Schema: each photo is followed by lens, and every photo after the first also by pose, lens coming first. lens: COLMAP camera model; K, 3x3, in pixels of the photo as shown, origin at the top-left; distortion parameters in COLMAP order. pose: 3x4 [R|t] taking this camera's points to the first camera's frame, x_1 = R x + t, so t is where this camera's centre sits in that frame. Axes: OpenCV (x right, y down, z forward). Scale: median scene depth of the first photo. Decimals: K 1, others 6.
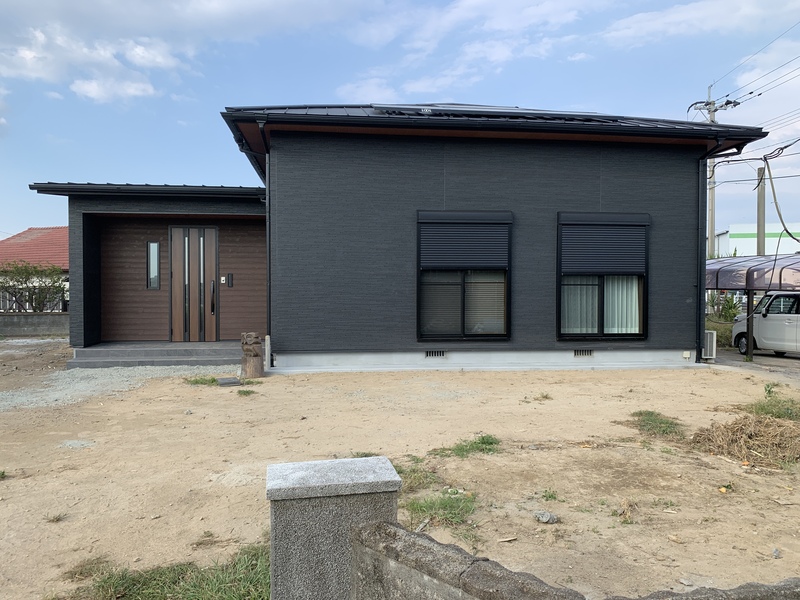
lens RADIAL K [[611.7, 0, 402.9], [0, 611.7, 302.9], [0, 0, 1]] dist [0.045790, -0.054277]
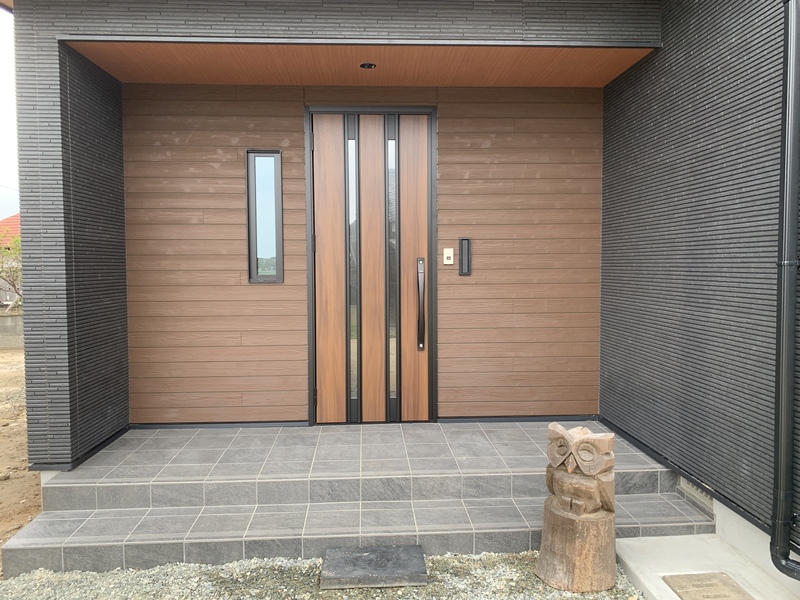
lens RADIAL K [[611.7, 0, 400.9], [0, 611.7, 293.6], [0, 0, 1]] dist [0.045790, -0.054277]
pose [[0.997992, 0.000216, -0.063346, -0.302405], [0.001695, 0.999545, 0.030123, -0.026469], [0.063324, -0.030170, 0.997537, 0.642850]]
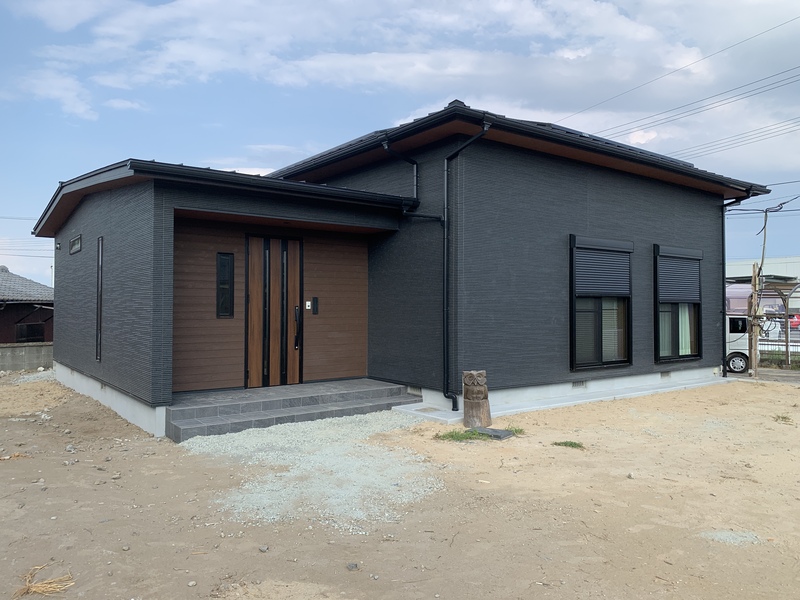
lens RADIAL K [[611.7, 0, 403.3], [0, 611.7, 304.6], [0, 0, 1]] dist [0.045790, -0.054277]
pose [[0.863079, 0.002505, 0.505063, -0.594787], [0.009519, 0.999729, -0.021225, -0.020466], [-0.504979, 0.023127, 0.862822, 0.259016]]
